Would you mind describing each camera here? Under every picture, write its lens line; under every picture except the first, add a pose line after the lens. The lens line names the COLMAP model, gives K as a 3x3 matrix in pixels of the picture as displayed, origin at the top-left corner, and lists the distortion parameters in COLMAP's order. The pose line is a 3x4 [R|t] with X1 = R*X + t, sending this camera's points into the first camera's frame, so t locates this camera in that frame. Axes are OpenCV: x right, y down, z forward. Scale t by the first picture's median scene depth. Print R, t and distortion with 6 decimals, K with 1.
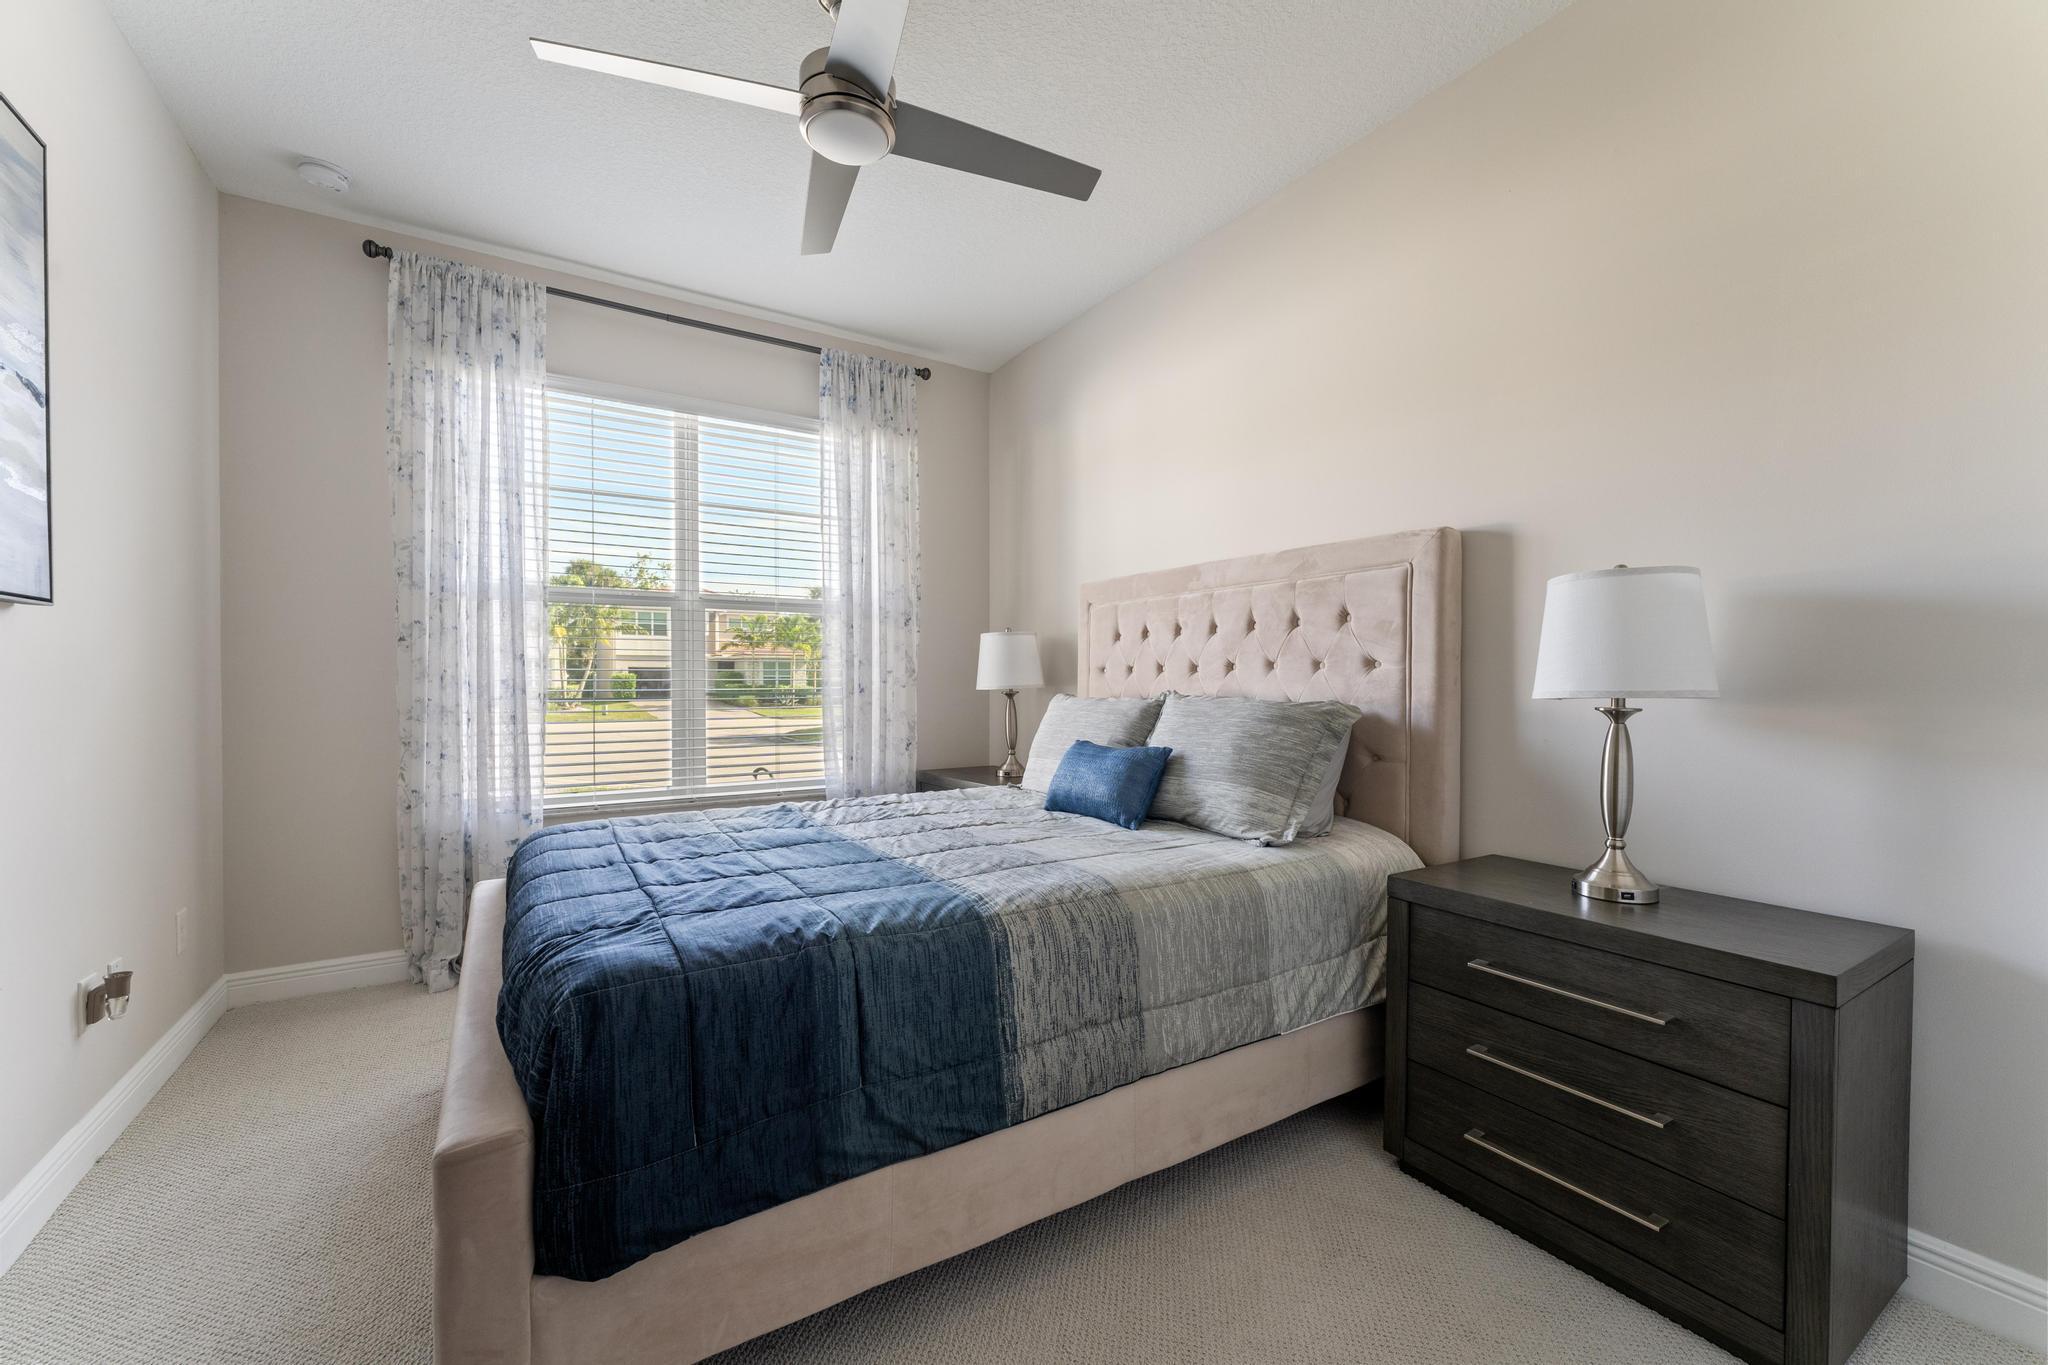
lens RADIAL K [[817.7, 0, 1028.5], [0, 817.7, 694.8], [0, 0, 1]] dist [0.003471, 0.000145]
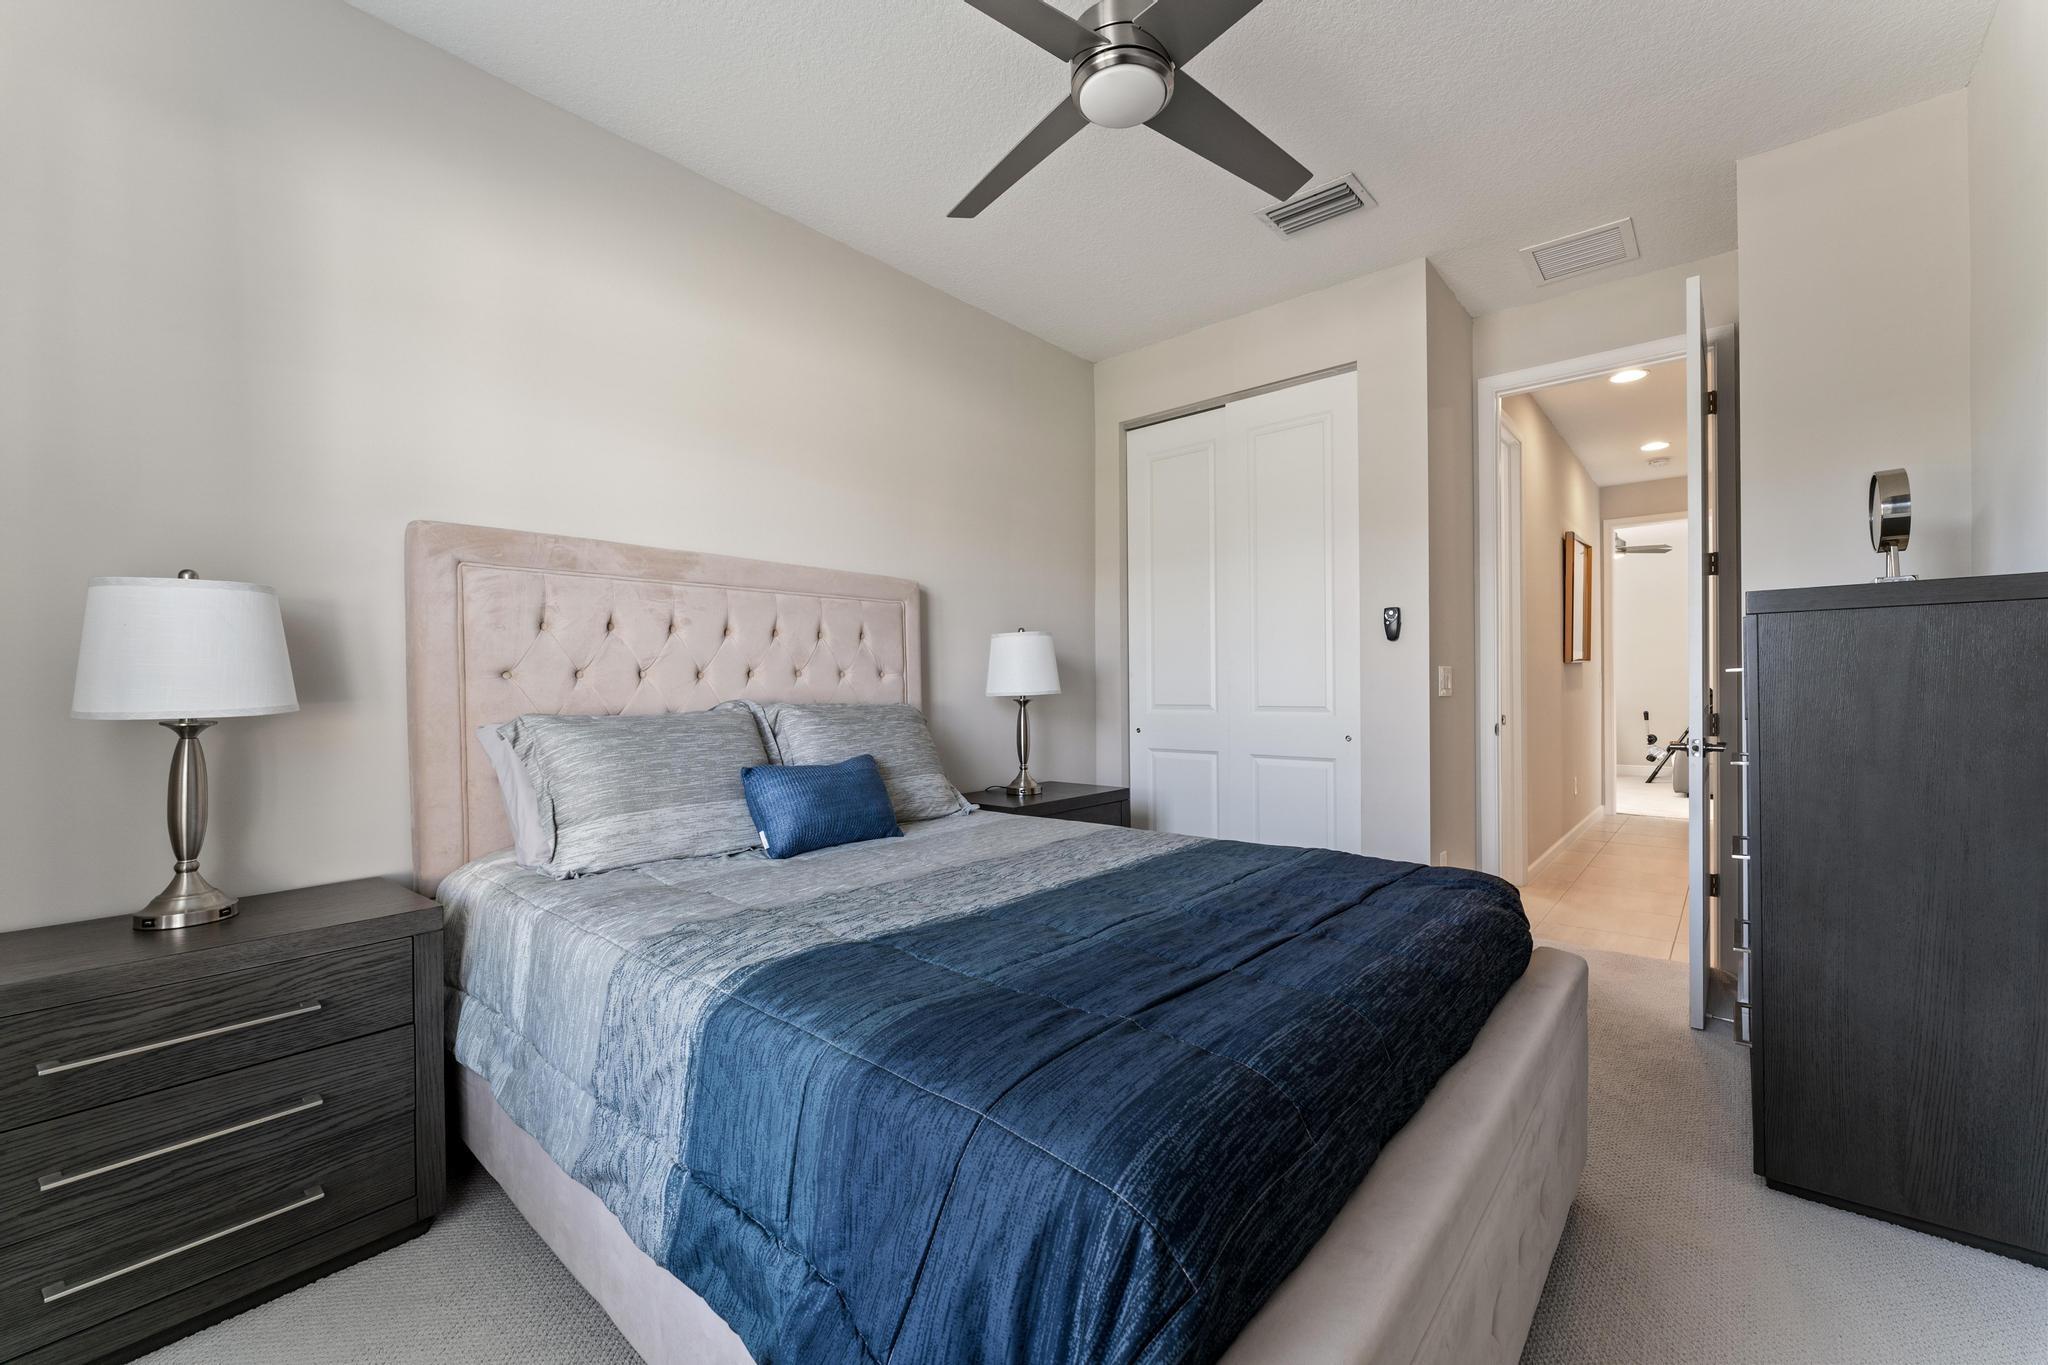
lens RADIAL K [[820.6, 0, 1021.8], [0, 820.6, 687.7], [0, 0, 1]] dist [-0.000154, -0.000003]
pose [[-0.282237, 0.000857, 0.959344, -0.803126], [0.027182, 0.999605, 0.007104, -0.017640], [-0.958960, 0.028082, -0.282149, 1.044200]]
